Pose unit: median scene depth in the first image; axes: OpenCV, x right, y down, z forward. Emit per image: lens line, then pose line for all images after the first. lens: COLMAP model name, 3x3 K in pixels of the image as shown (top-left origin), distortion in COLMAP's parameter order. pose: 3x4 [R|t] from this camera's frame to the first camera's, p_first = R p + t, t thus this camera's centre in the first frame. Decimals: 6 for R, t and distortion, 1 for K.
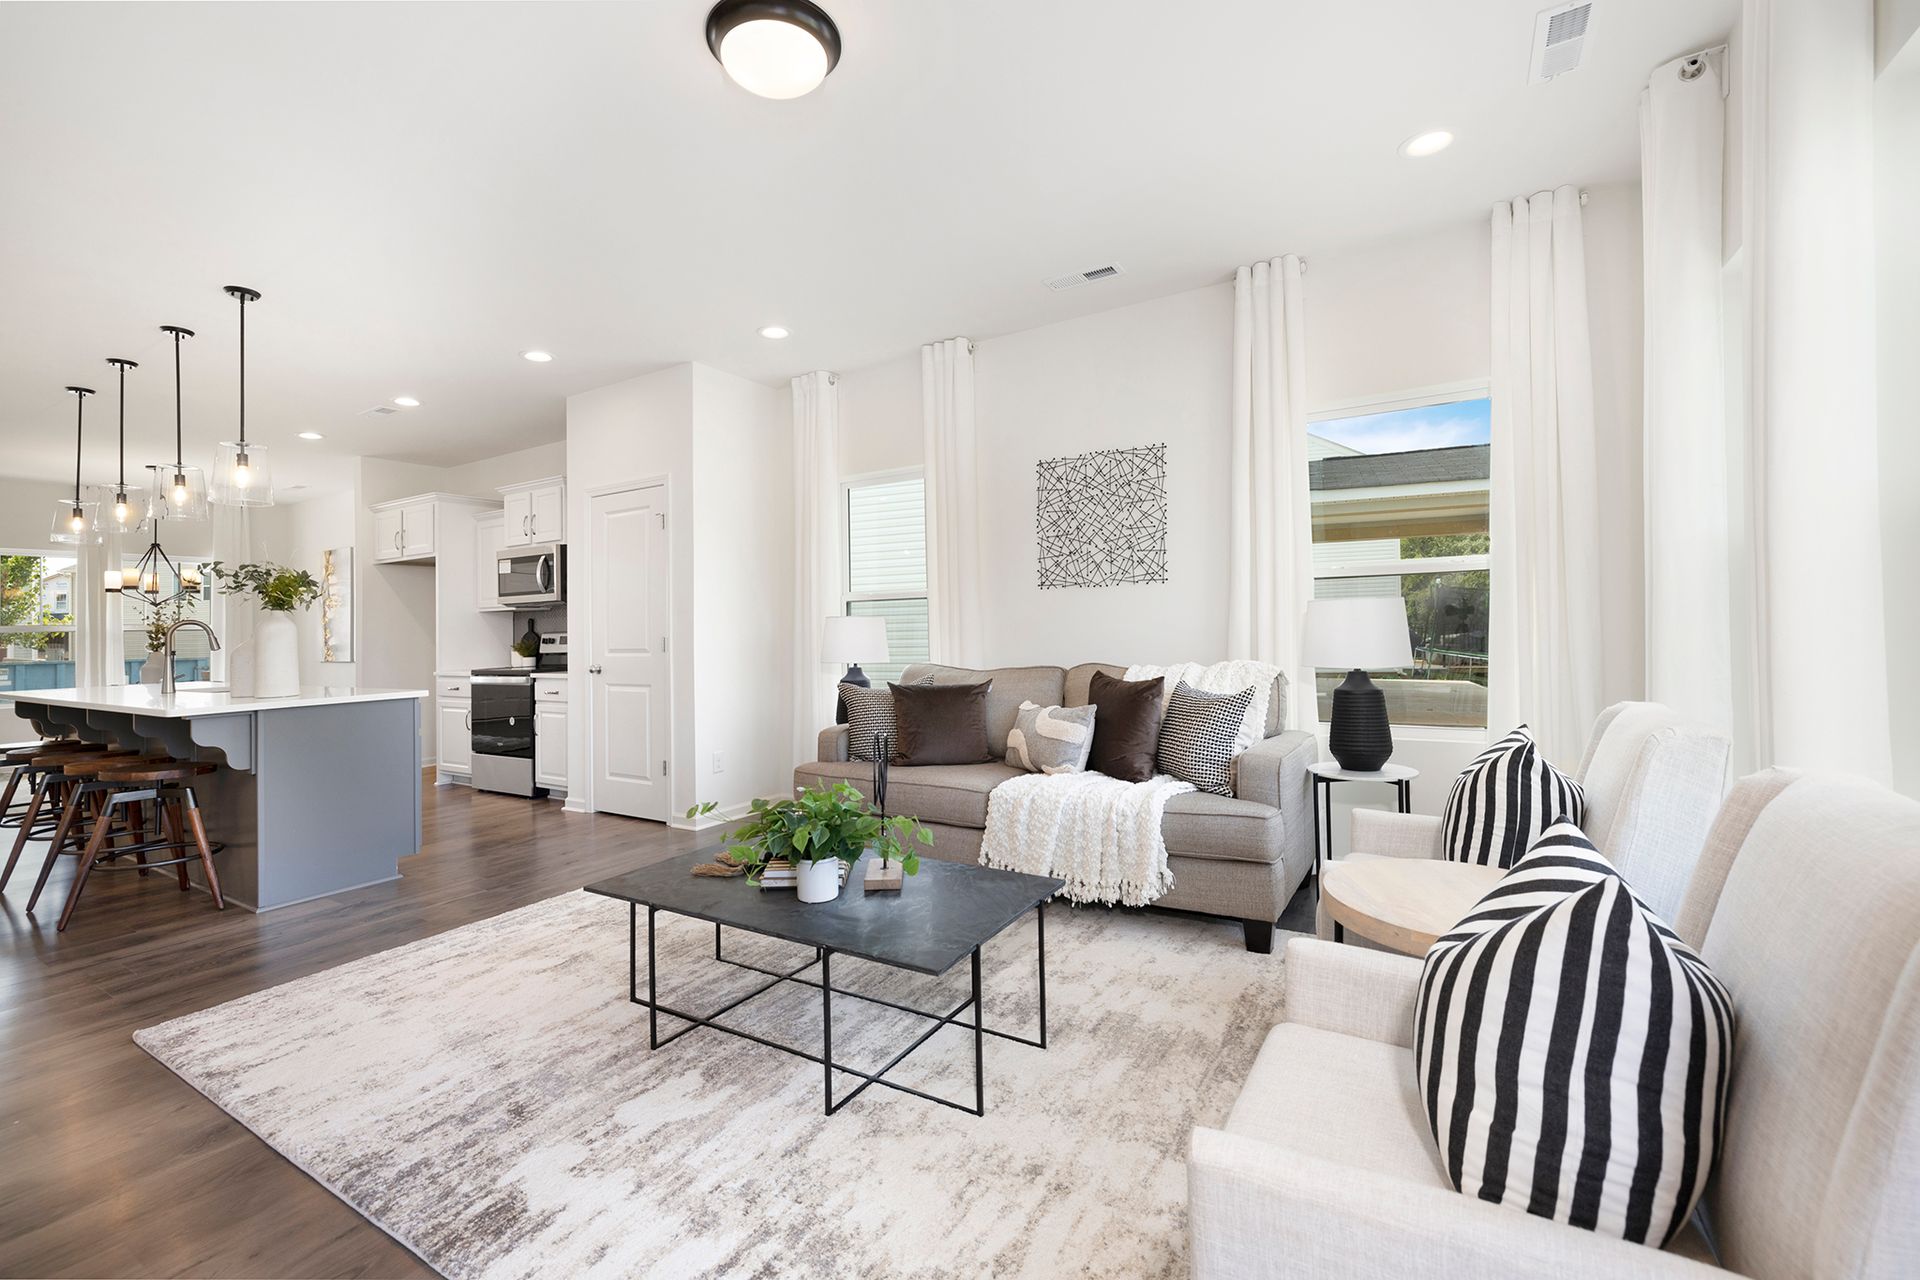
lens RADIAL K [[817.7, 0, 958.3], [0, 817.7, 614.0], [0, 0, 1]] dist [-0.002711, -0.000246]
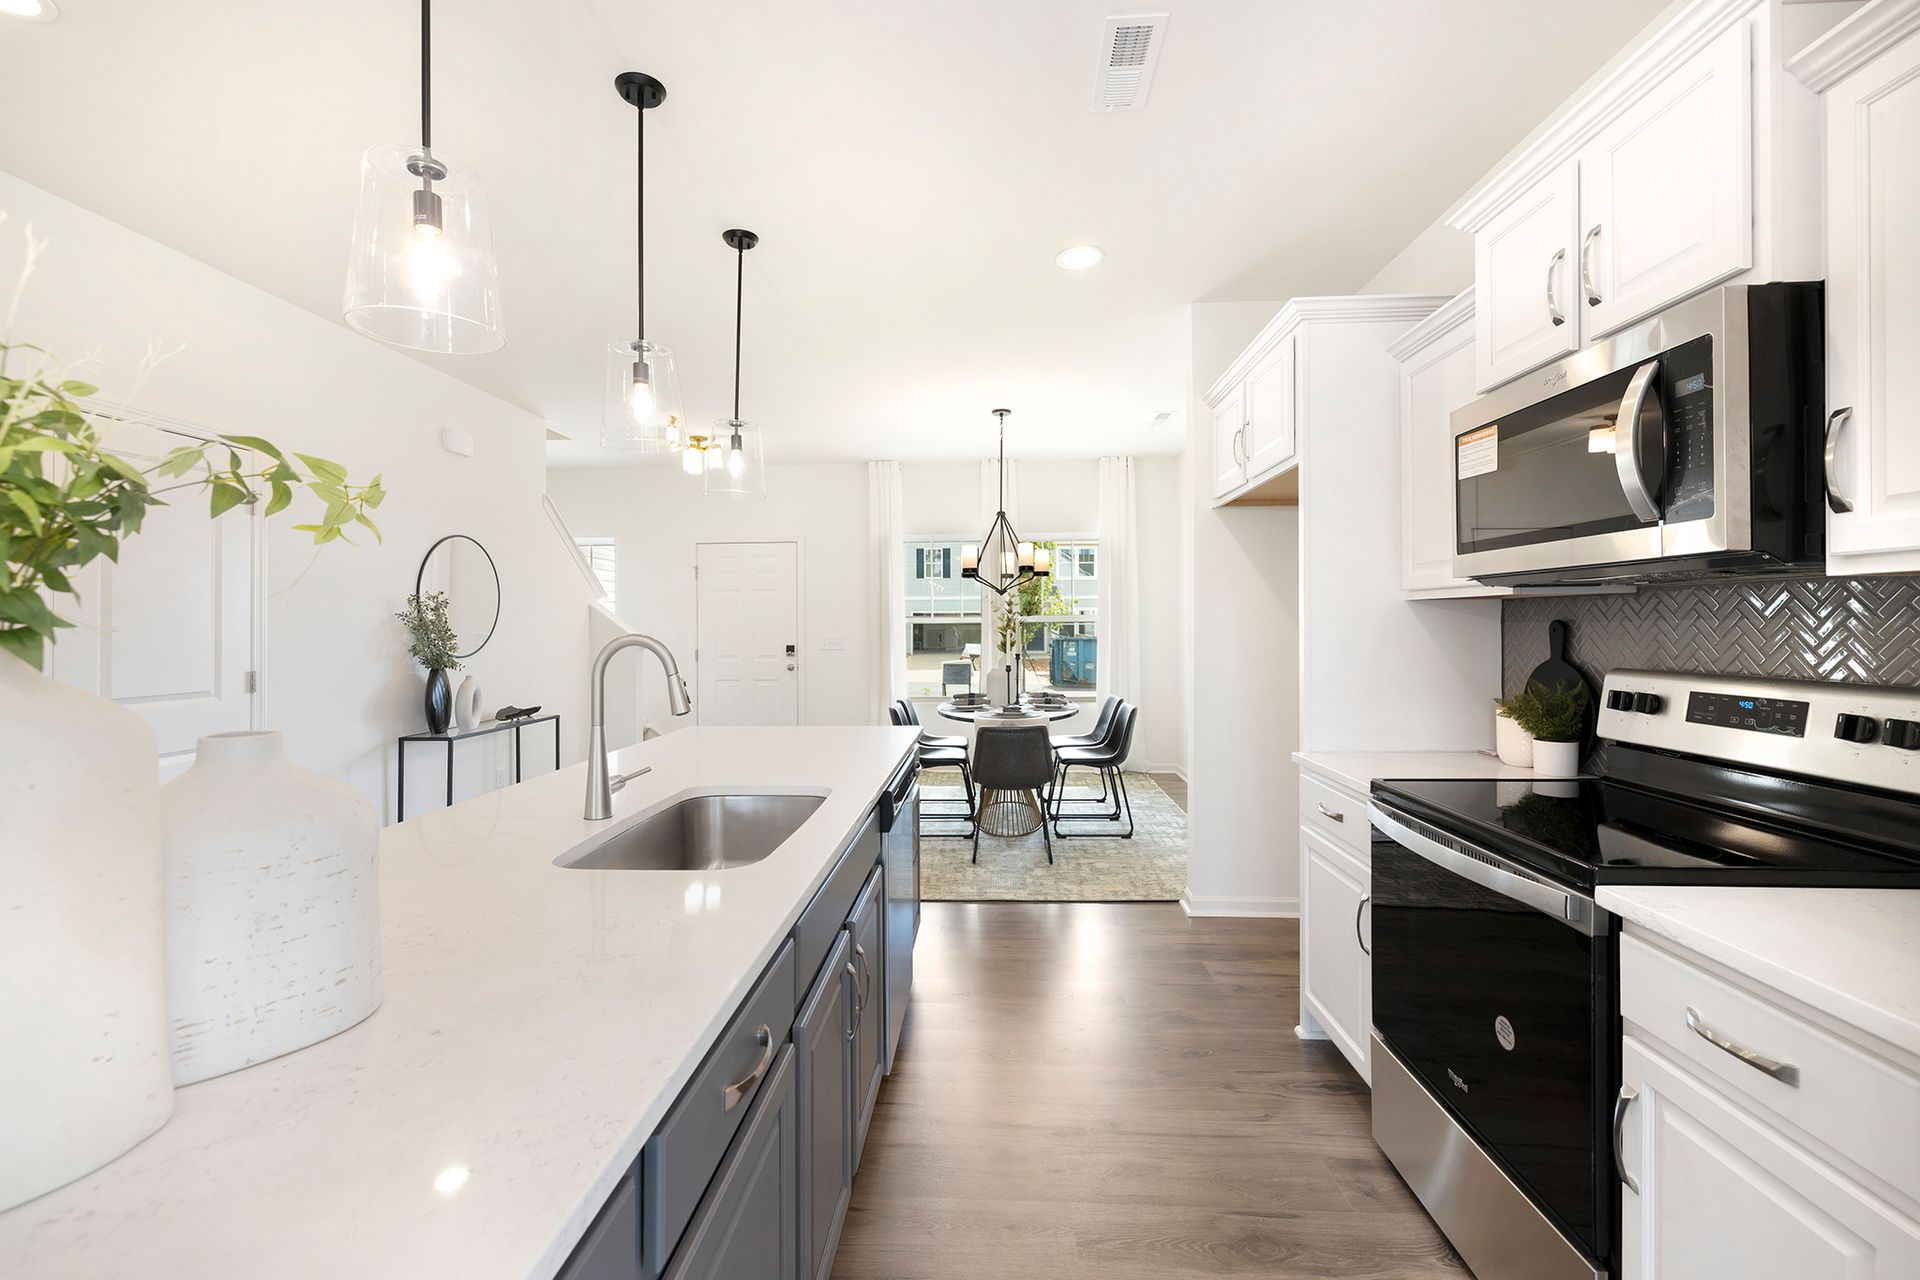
lens RADIAL K [[817.7, 0, 944.2], [0, 817.7, 620.8], [0, 0, 1]] dist [-0.002711, -0.000246]
pose [[0.468315, 0.017187, -0.883394, -0.371841], [0.011472, 0.999608, 0.025530, -0.005478], [0.883487, -0.022090, 0.467935, 0.668828]]
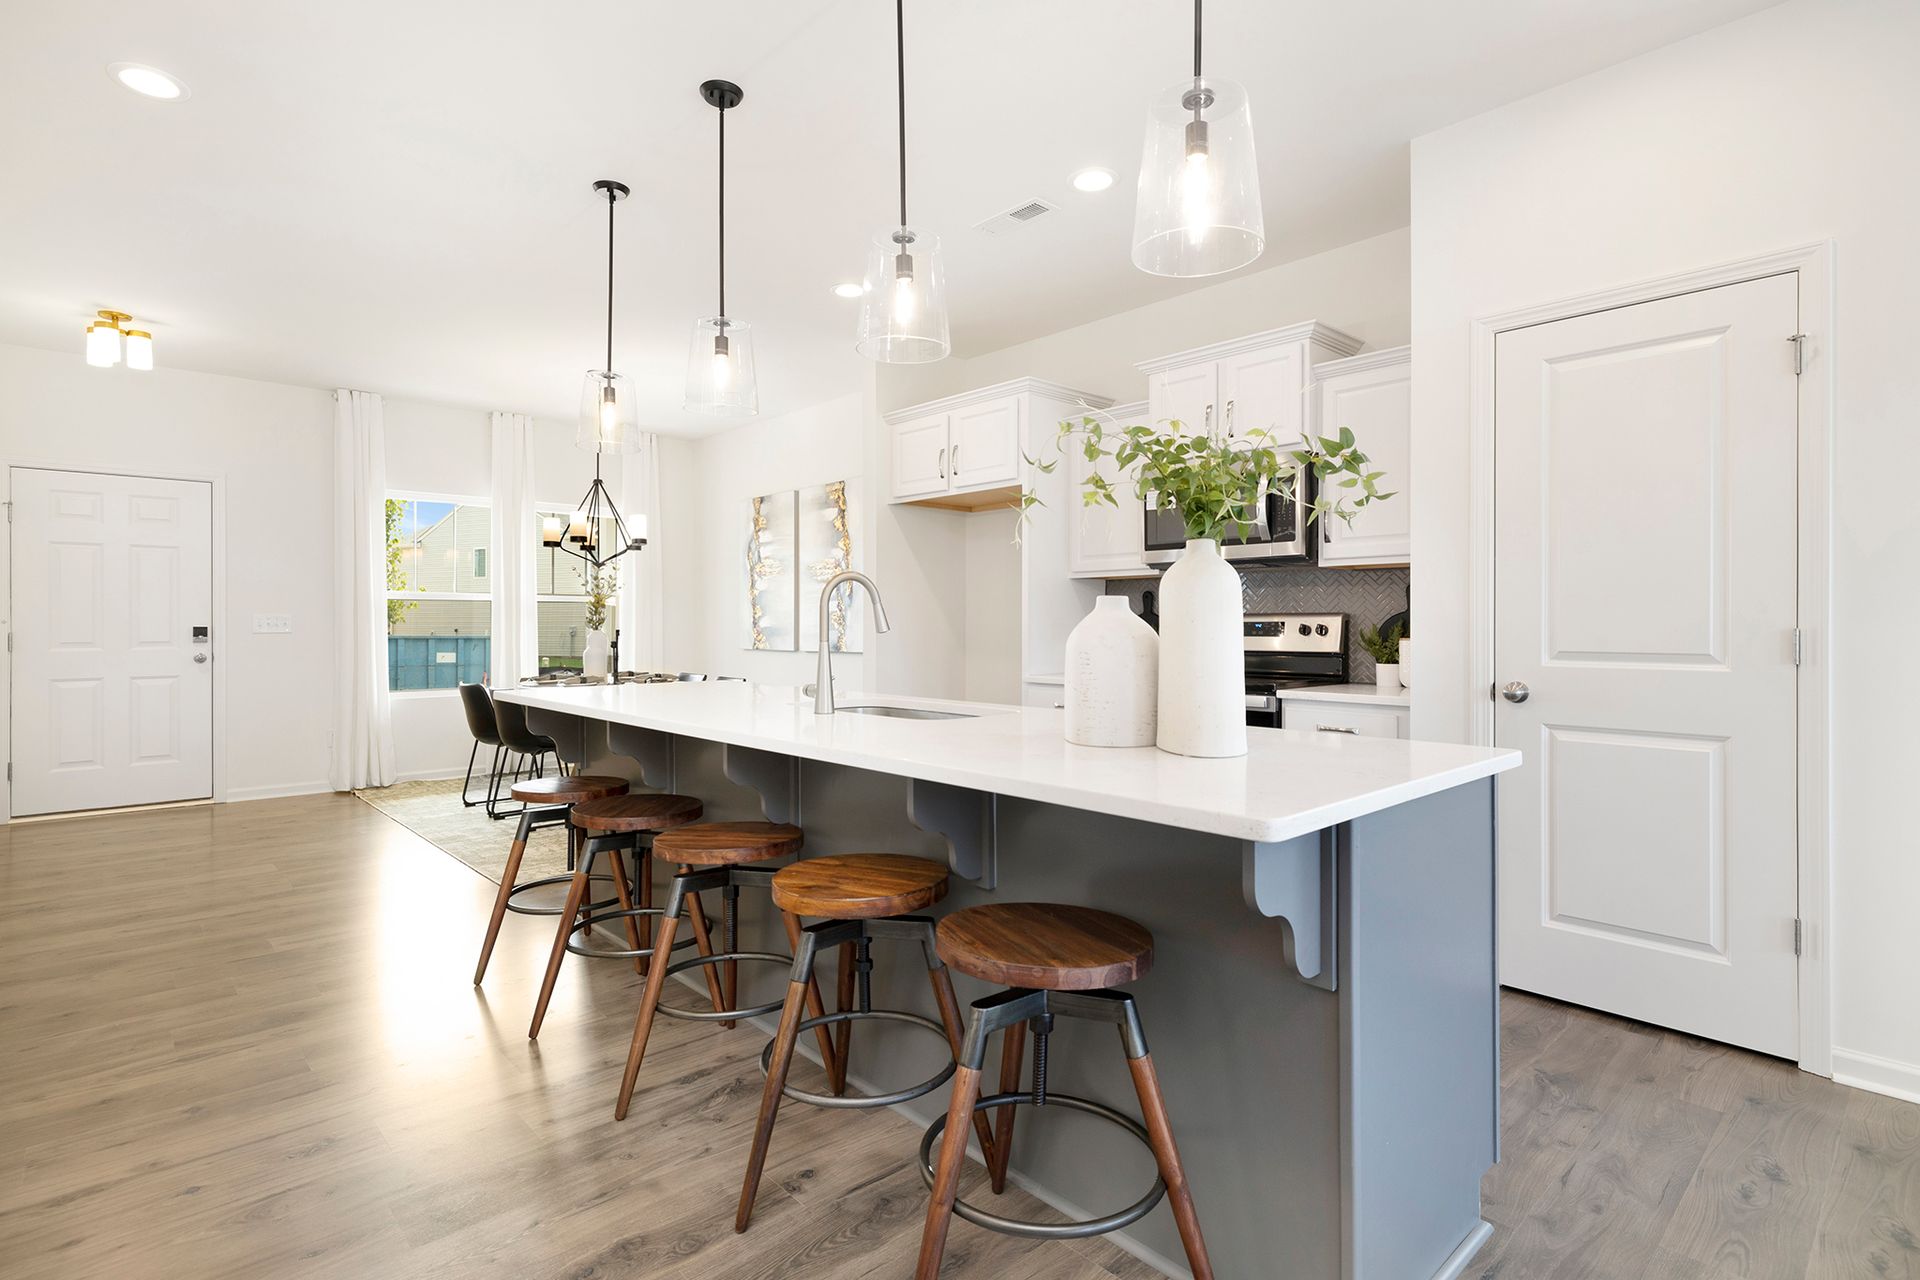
lens RADIAL K [[949.5, 0, 960.2], [0, 949.5, 633.1], [0, 0, 1]] dist [-0.001501, 0.002305]
pose [[0.962721, 0.026028, -0.269242, -0.501099], [-0.018068, 0.999324, 0.032001, 0.017700], [0.269893, -0.025944, 0.962541, 0.315586]]
